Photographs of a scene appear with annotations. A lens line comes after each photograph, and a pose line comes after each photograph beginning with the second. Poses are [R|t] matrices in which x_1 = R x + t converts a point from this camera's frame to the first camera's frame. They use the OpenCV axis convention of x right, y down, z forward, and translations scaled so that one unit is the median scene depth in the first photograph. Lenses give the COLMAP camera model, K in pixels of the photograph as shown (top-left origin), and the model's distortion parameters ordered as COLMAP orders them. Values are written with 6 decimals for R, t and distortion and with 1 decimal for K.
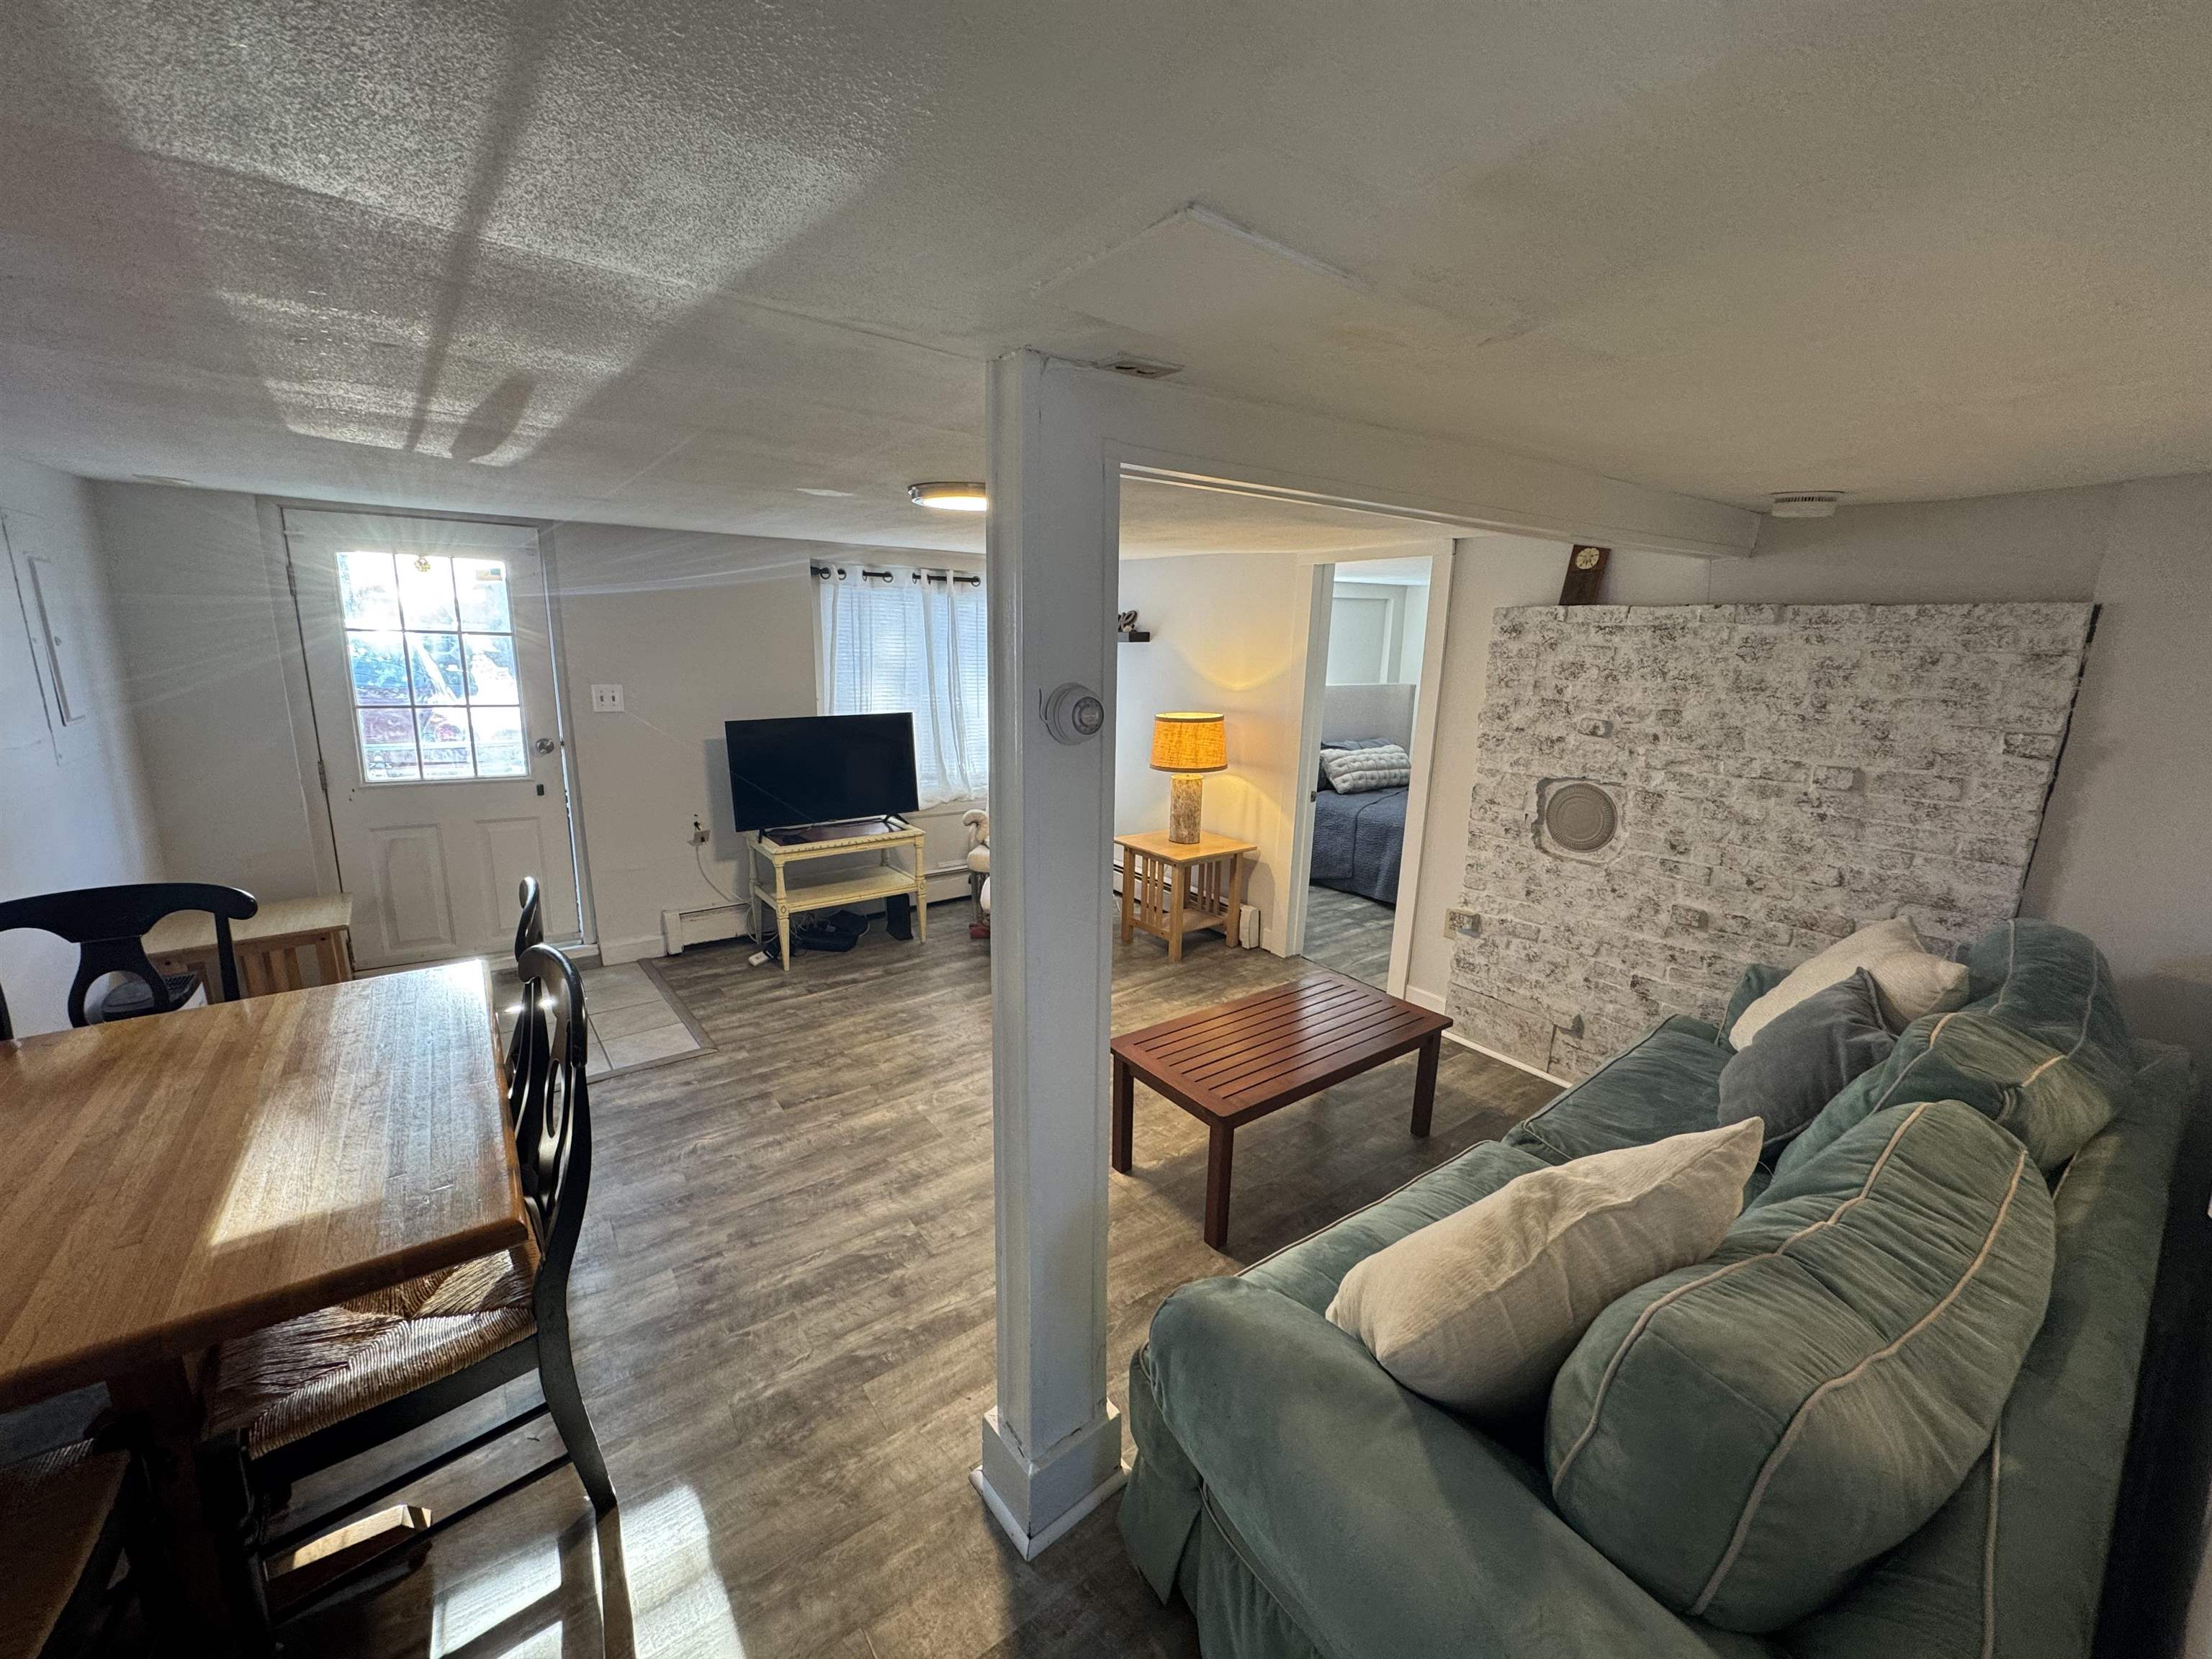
lens RADIAL K [[876.1, 0, 1107.7], [0, 876.1, 830.7], [0, 0, 1]] dist [0.000095, -0.000289]
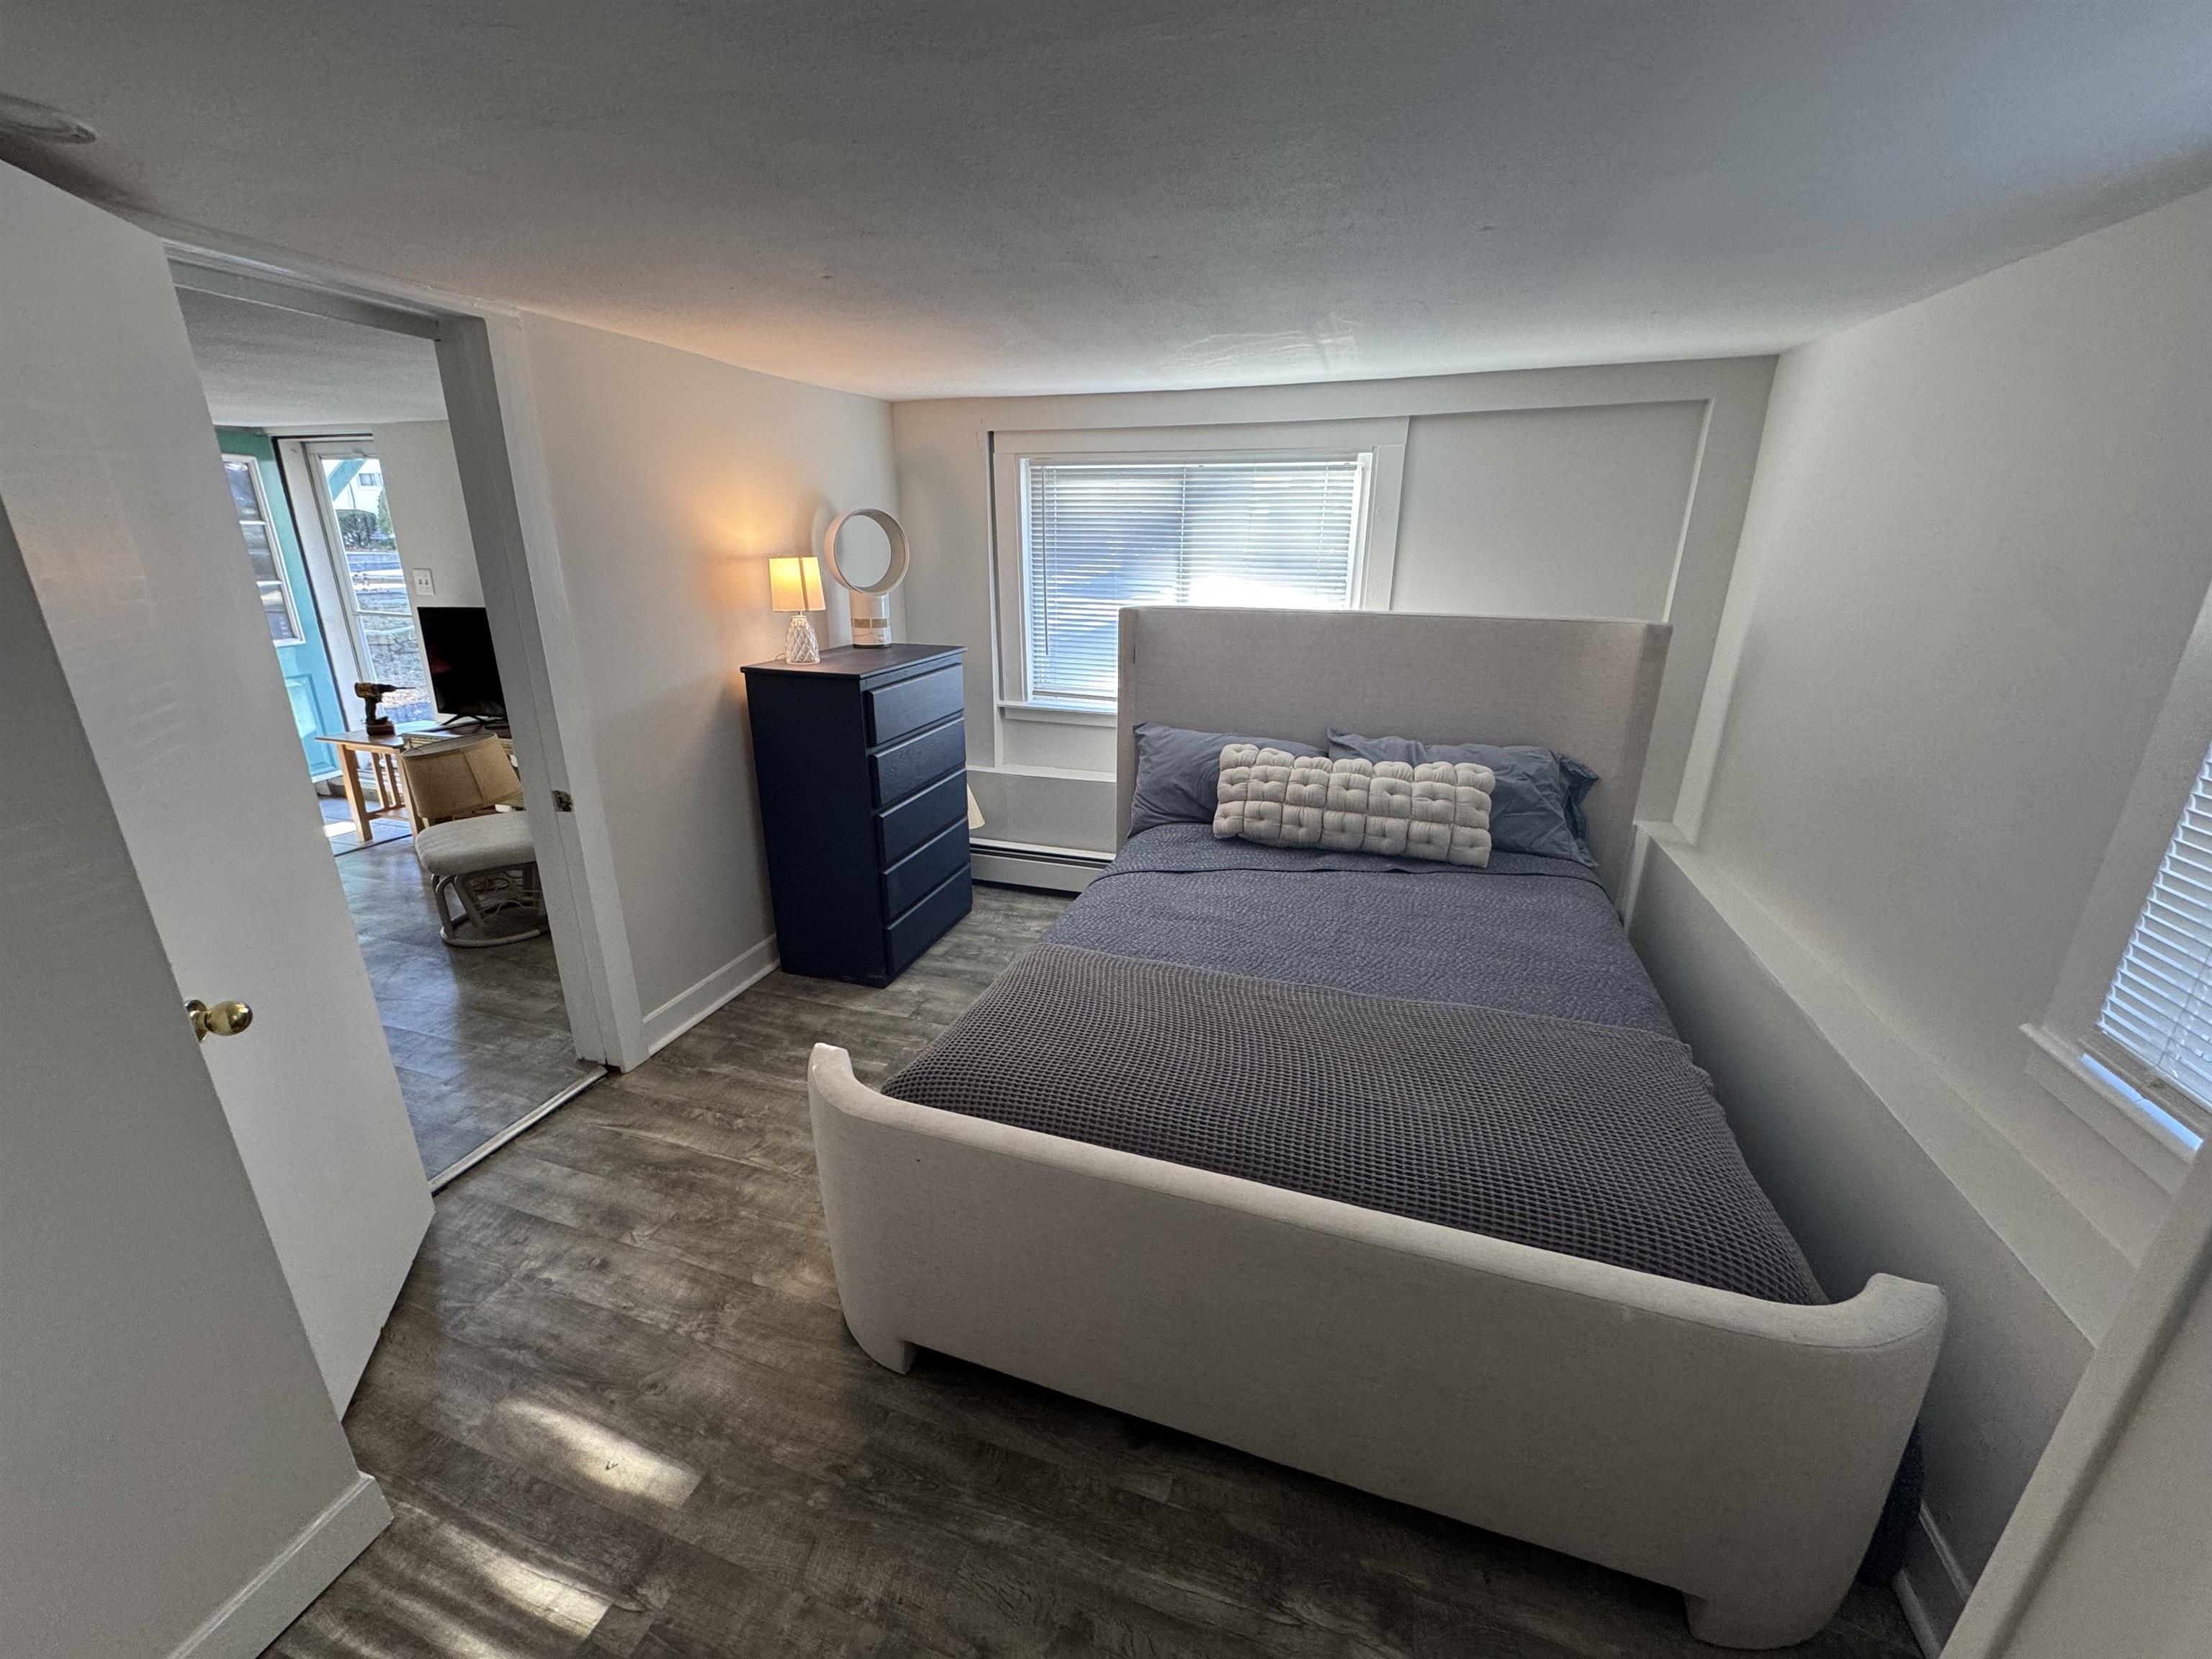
lens RADIAL K [[876.1, 0, 1104.0], [0, 876.1, 819.6], [0, 0, 1]] dist [0.000095, -0.000289]
pose [[0.596743, 0.228965, -0.769073, 1.131065], [-0.161516, 0.973084, 0.164377, -0.230186], [0.786009, 0.026126, 0.617663, 1.223934]]
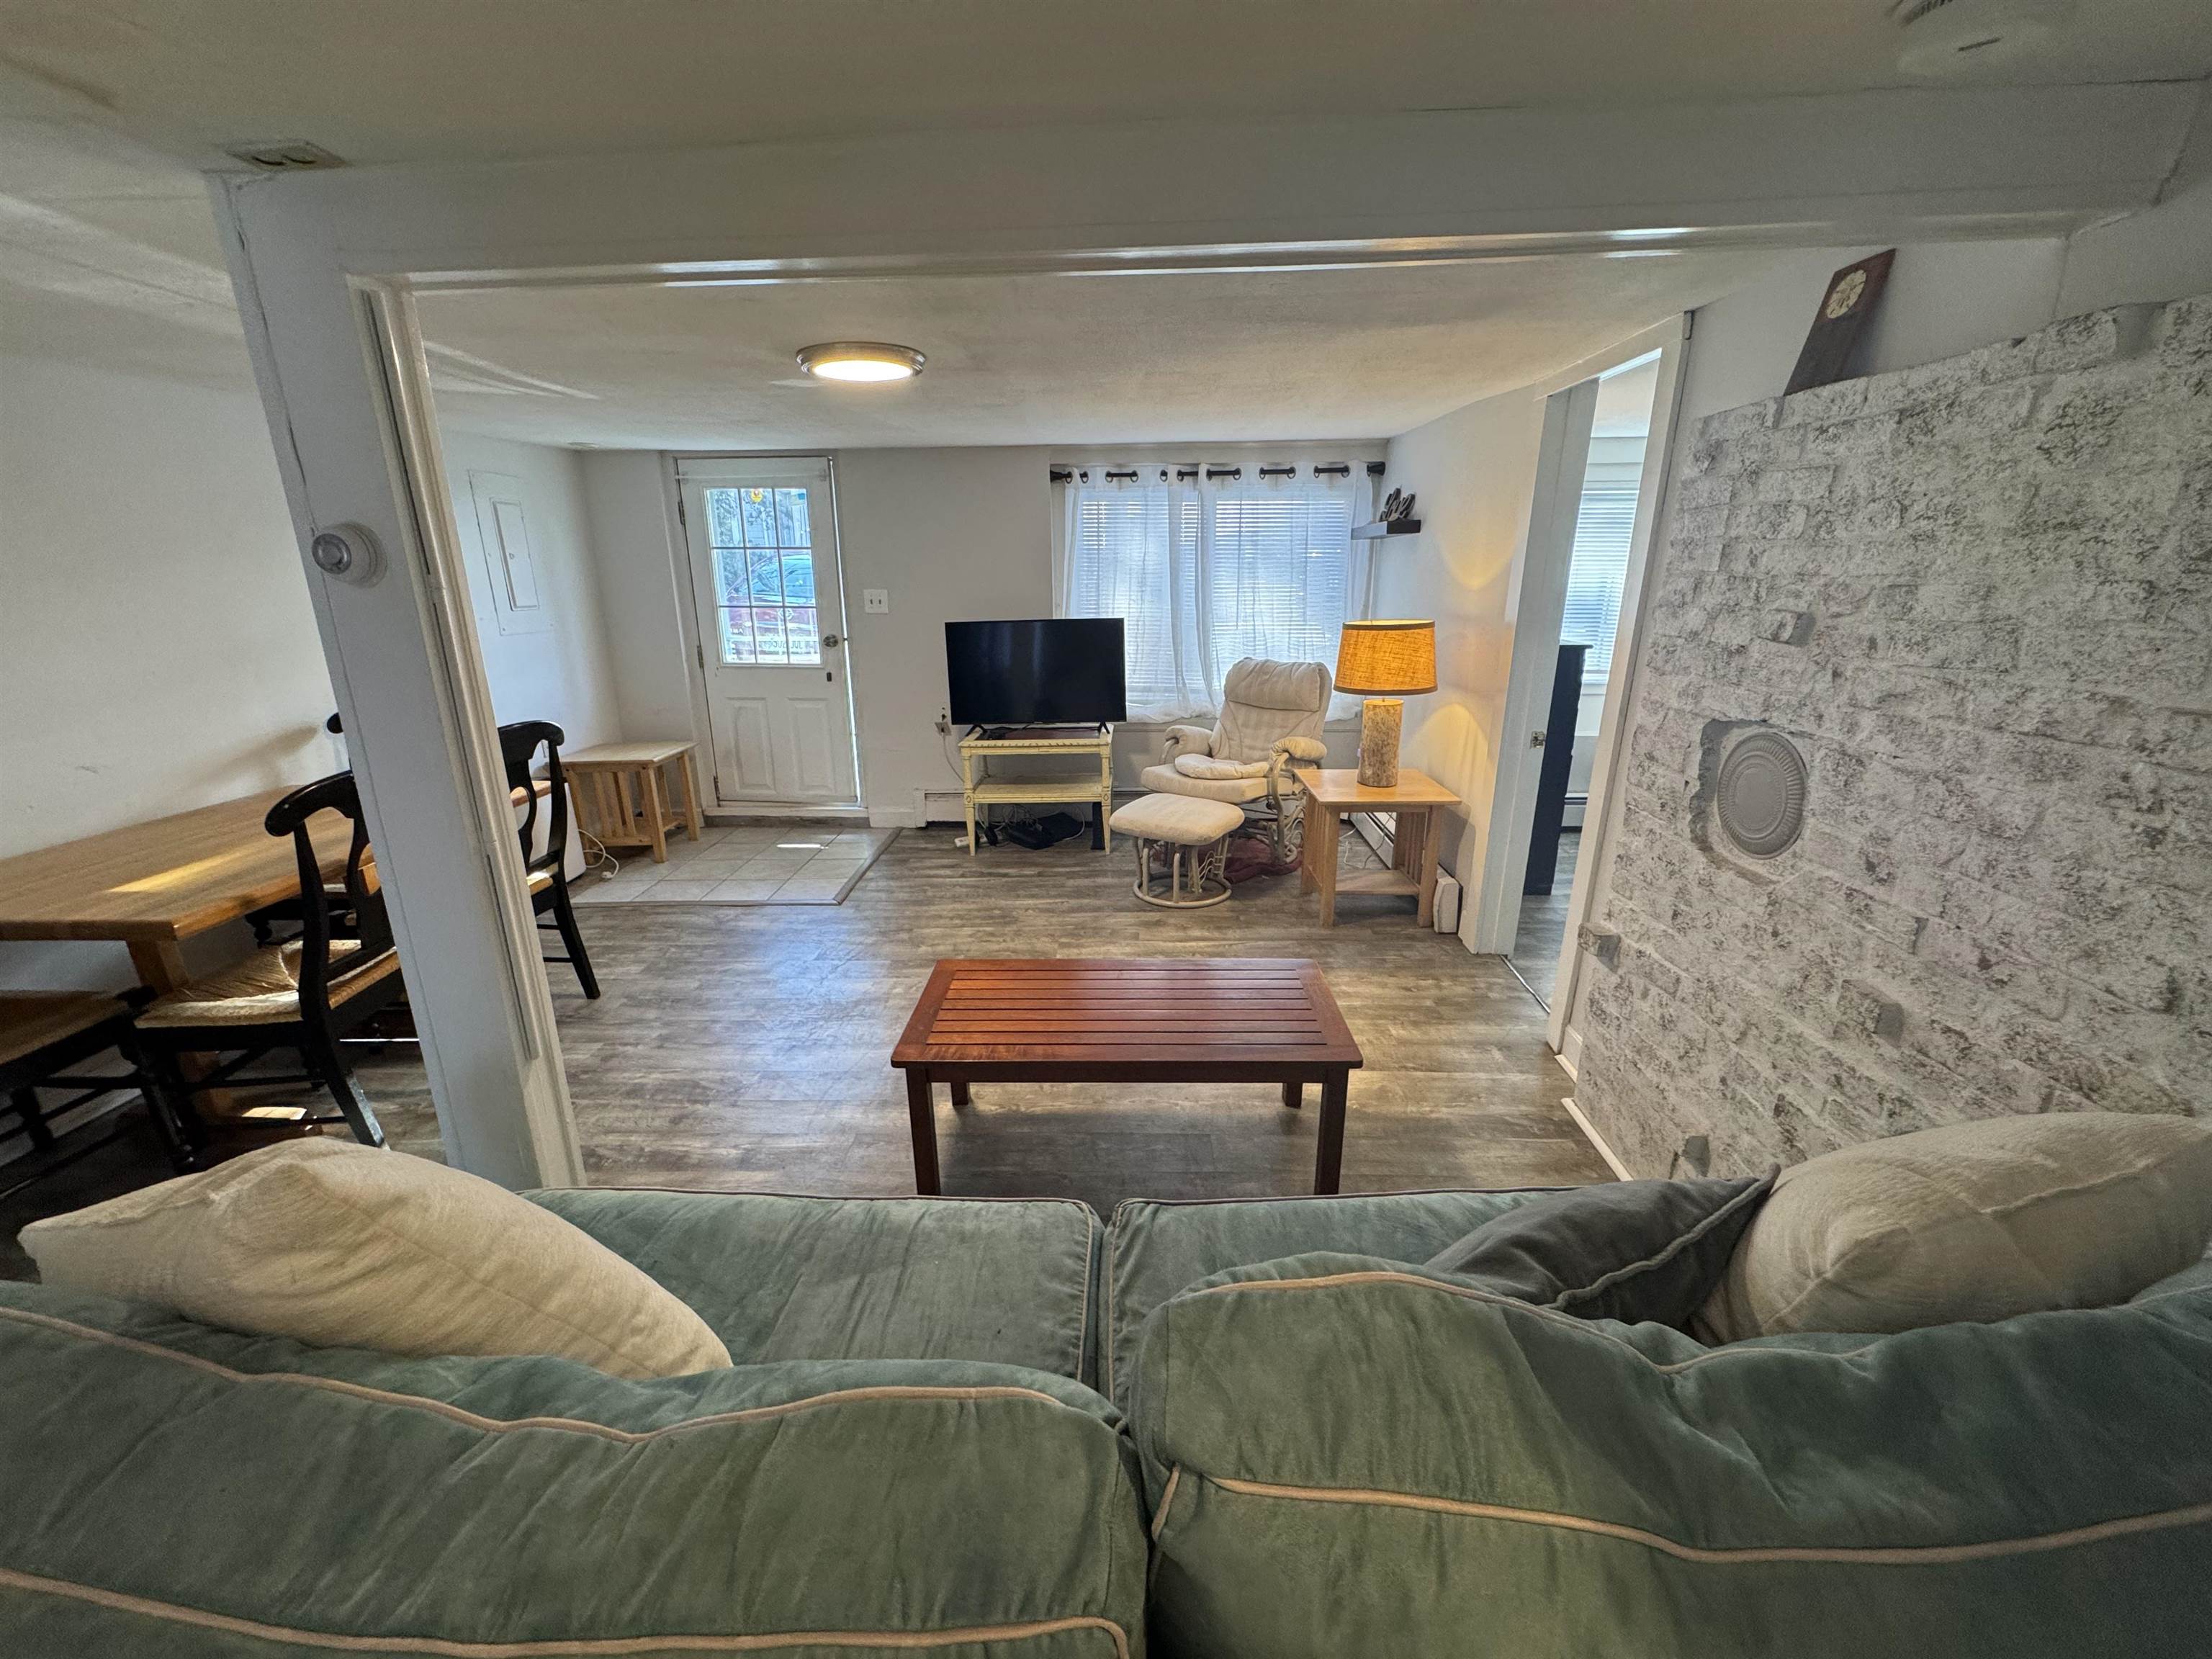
lens RADIAL K [[876.1, 0, 1105.2], [0, 876.1, 831.4], [0, 0, 1]] dist [0.000095, -0.000289]
pose [[0.788563, 0.150030, -0.596372, 0.517276], [-0.105044, 0.988392, 0.109755, -0.008967], [0.605916, -0.023904, 0.795169, 0.295729]]
